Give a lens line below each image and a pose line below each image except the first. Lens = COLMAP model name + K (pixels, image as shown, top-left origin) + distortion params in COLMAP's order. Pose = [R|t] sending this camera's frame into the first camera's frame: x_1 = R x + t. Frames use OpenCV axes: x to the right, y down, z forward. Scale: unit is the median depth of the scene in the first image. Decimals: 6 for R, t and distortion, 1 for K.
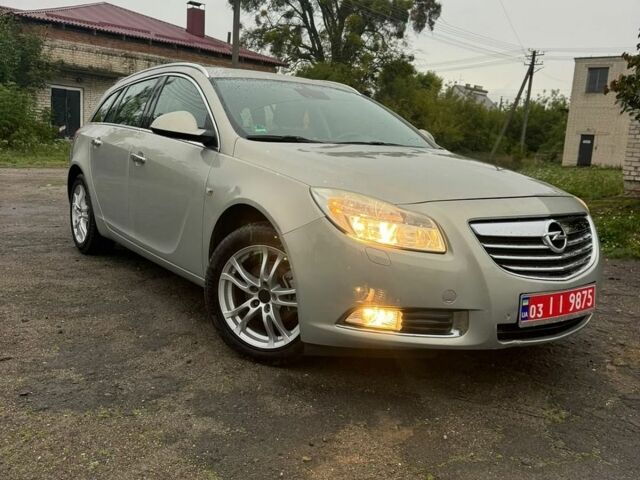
lens RADIAL K [[644.9, 0, 320.0], [0, 644.9, 240.0], [0, 0, 1]] dist [0.023159, -0.008789]
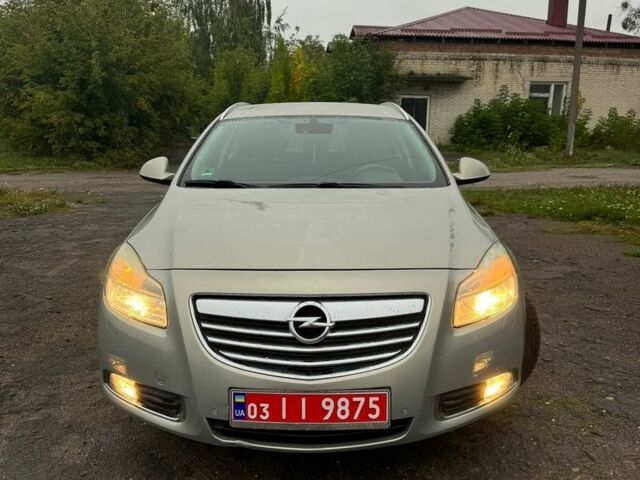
lens RADIAL K [[644.9, 0, 320.0], [0, 644.9, 240.0], [0, 0, 1]] dist [0.023159, -0.008789]
pose [[0.793455, 0.055901, -0.606056, 0.246229], [-0.048467, 0.998414, 0.028638, -0.038011], [0.606696, 0.006651, 0.794906, 0.107889]]
